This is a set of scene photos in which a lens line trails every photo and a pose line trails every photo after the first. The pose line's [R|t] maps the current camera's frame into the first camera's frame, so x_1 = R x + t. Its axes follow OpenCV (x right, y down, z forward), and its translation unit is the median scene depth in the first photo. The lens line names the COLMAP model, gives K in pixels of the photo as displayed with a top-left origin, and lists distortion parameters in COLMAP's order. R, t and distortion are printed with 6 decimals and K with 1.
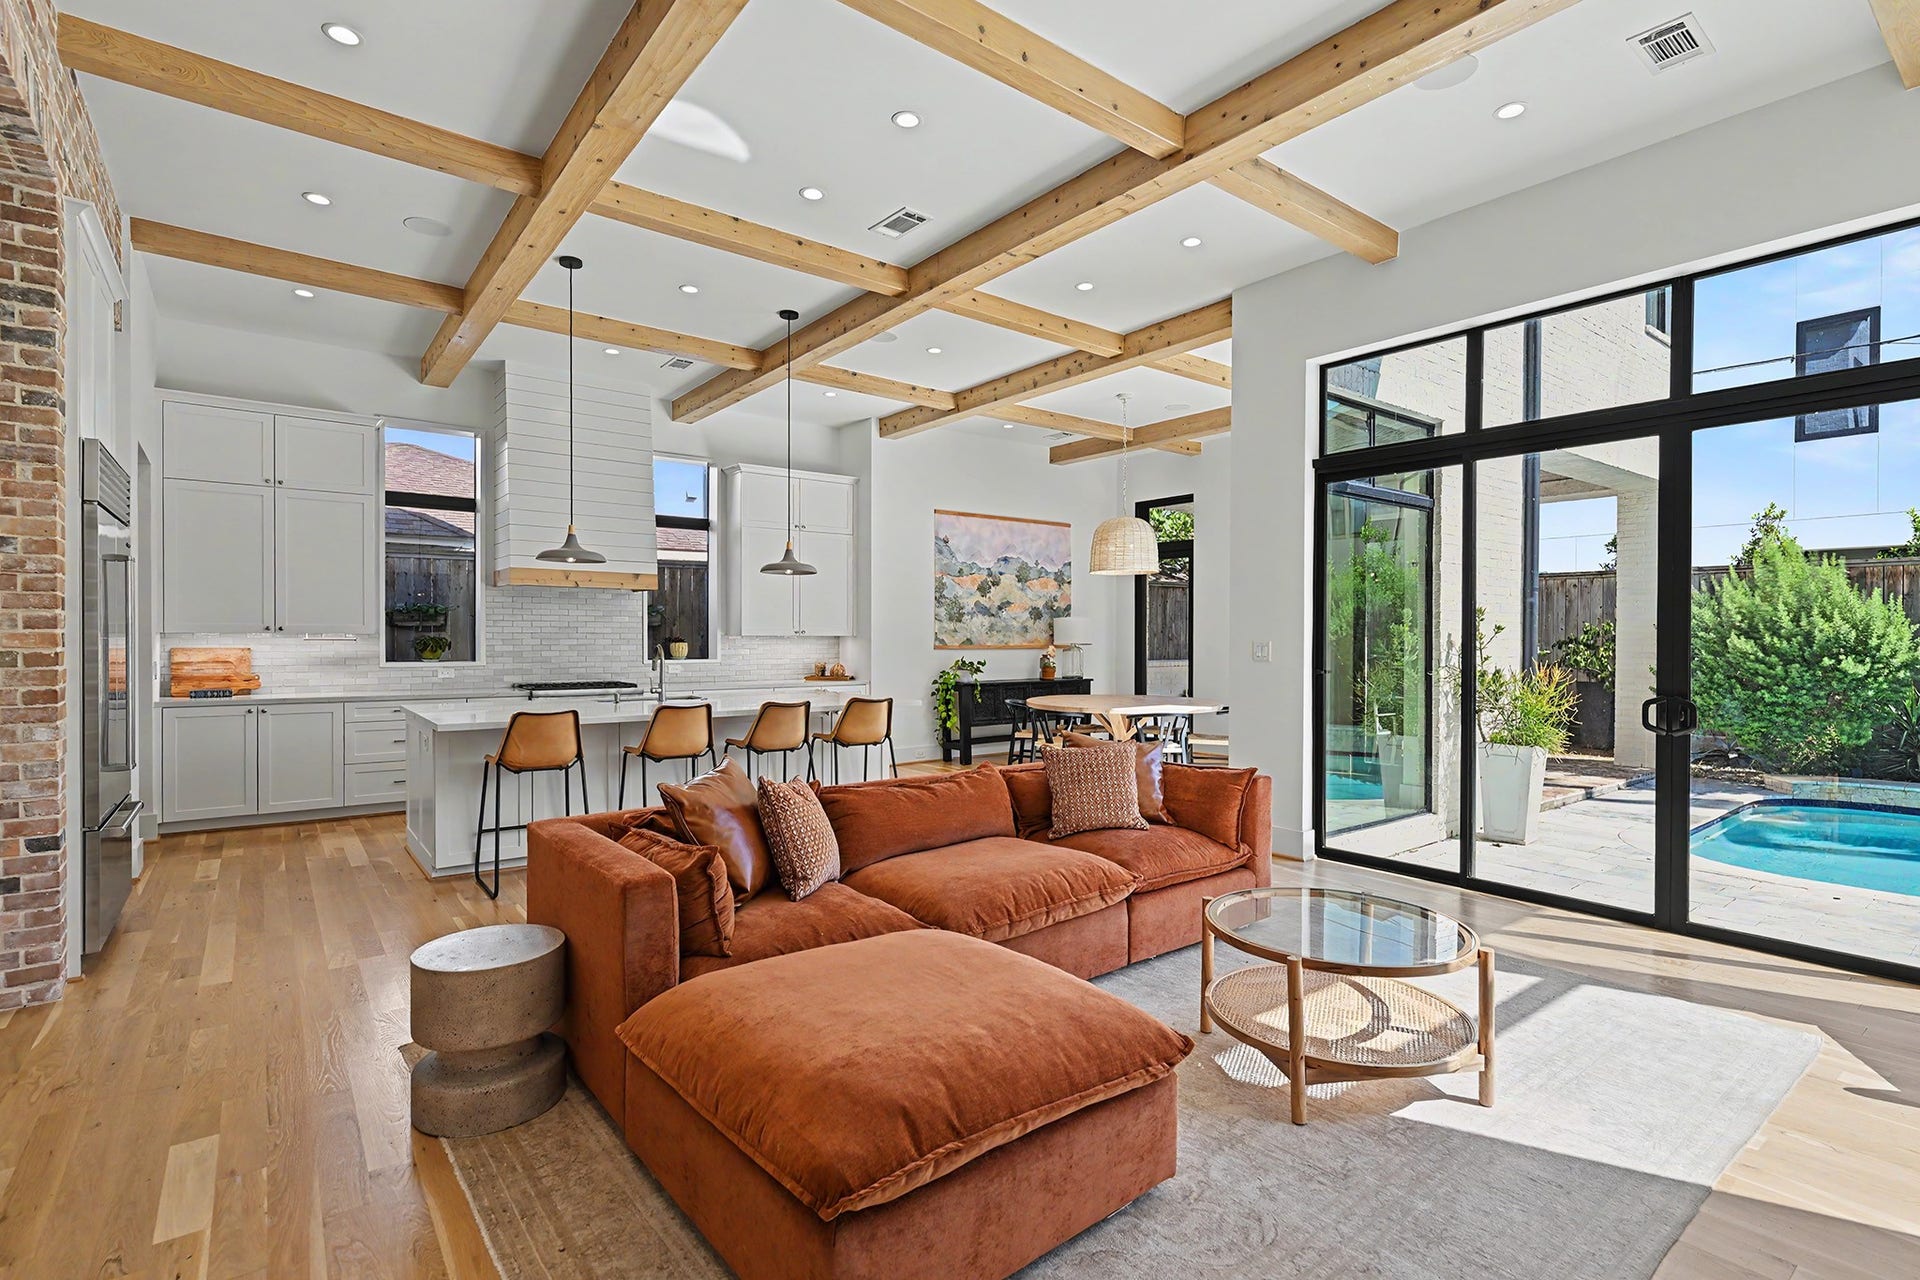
lens RADIAL K [[923.9, 0, 958.3], [0, 923.9, 642.6], [0, 0, 1]] dist [-0.001052, 0.000142]
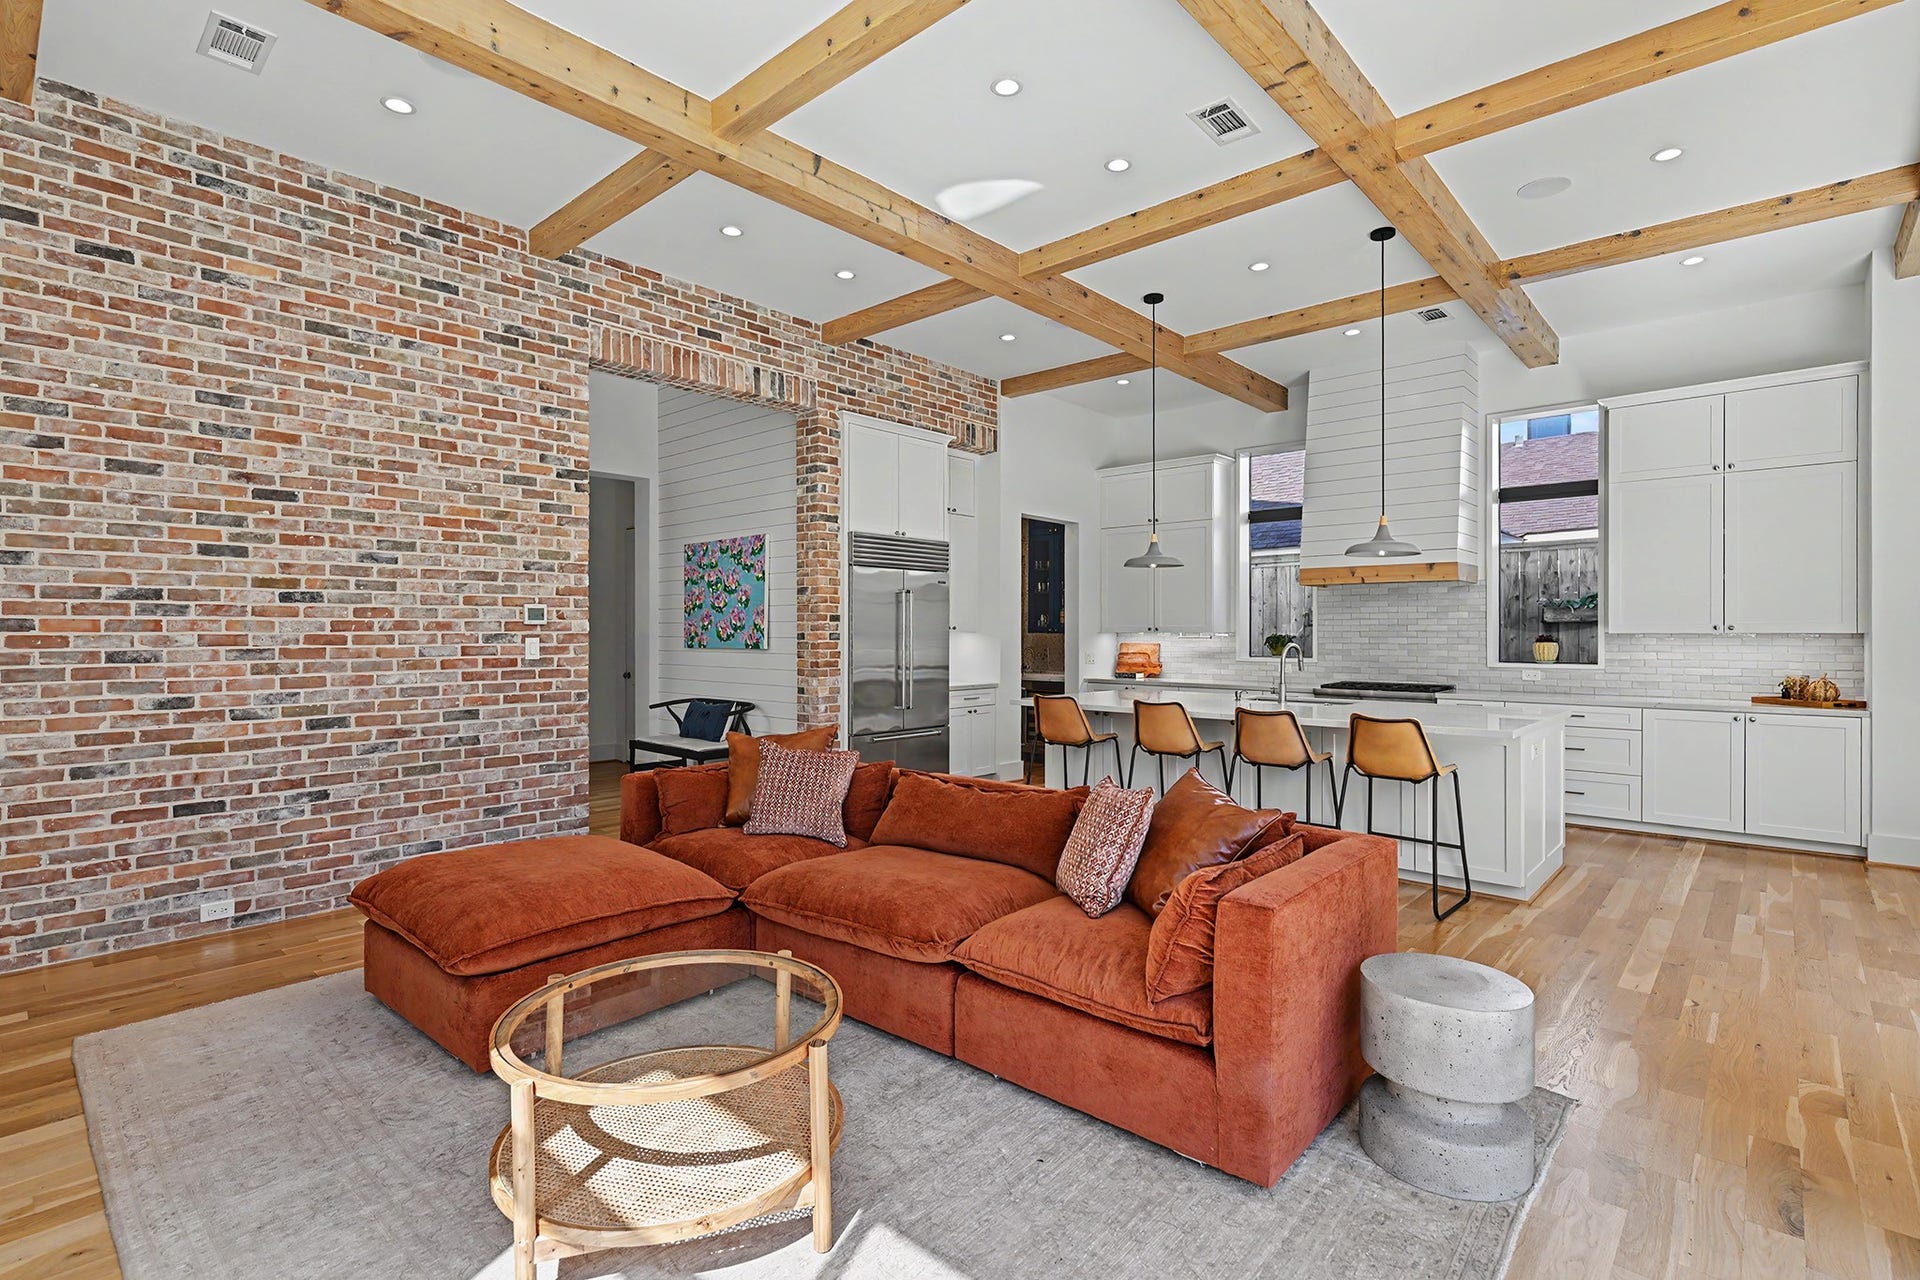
lens RADIAL K [[923.9, 0, 960.3], [0, 923.9, 638.5], [0, 0, 1]] dist [-0.001052, 0.000142]
pose [[0.168678, 0.004347, -0.985662, 0.423106], [-0.005542, 0.999979, 0.003461, -0.003572], [0.985656, 0.004879, 0.168699, 0.388897]]
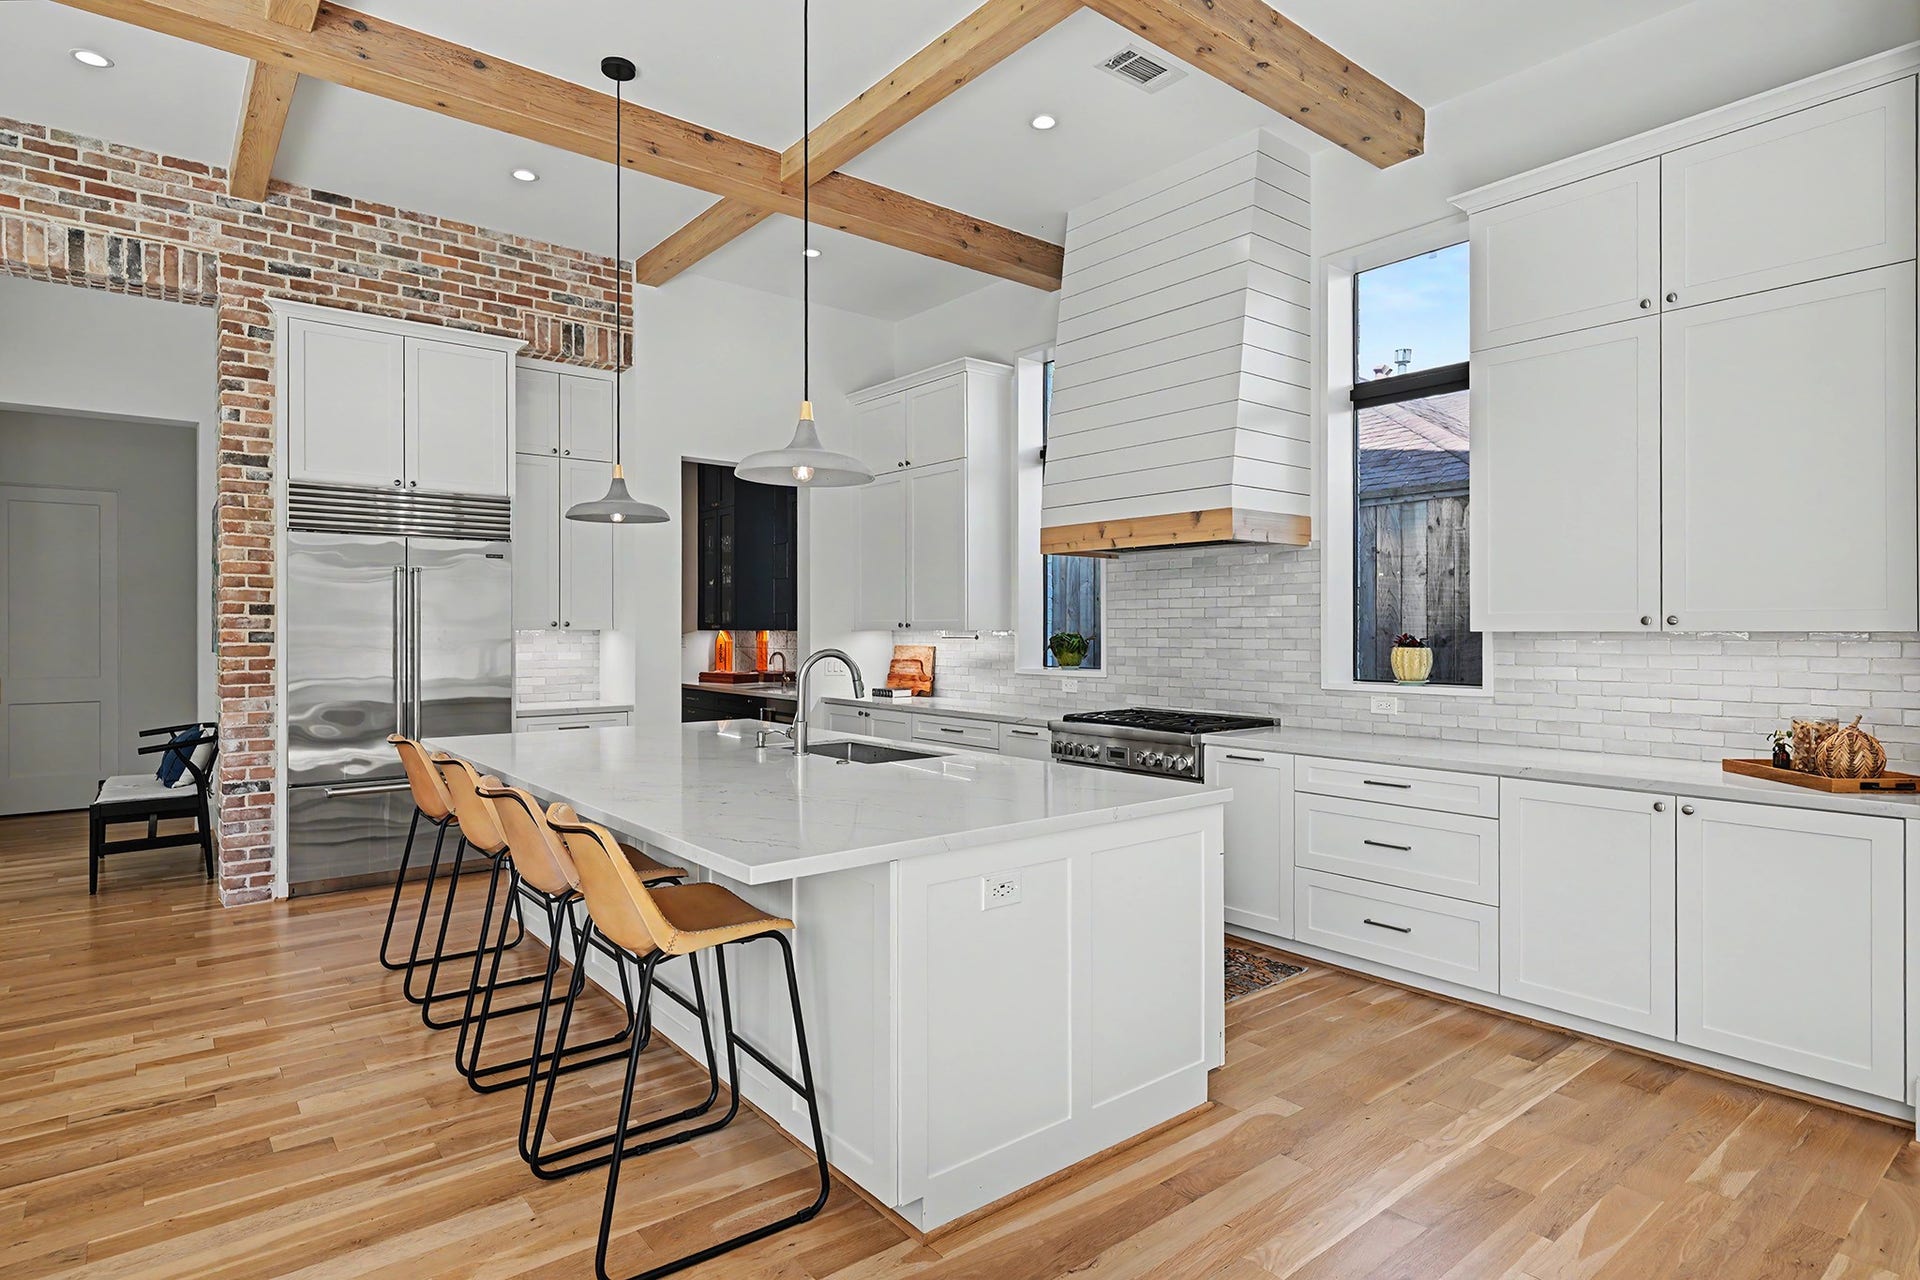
lens RADIAL K [[1024.6, 0, 963.7], [0, 1024.6, 632.3], [0, 0, 1]] dist [-0.002719, -0.001754]
pose [[0.014742, 0.000456, -0.999891, 0.209765], [-0.004745, 0.999989, 0.000386, -0.007019], [0.999880, 0.004739, 0.014744, 0.818162]]
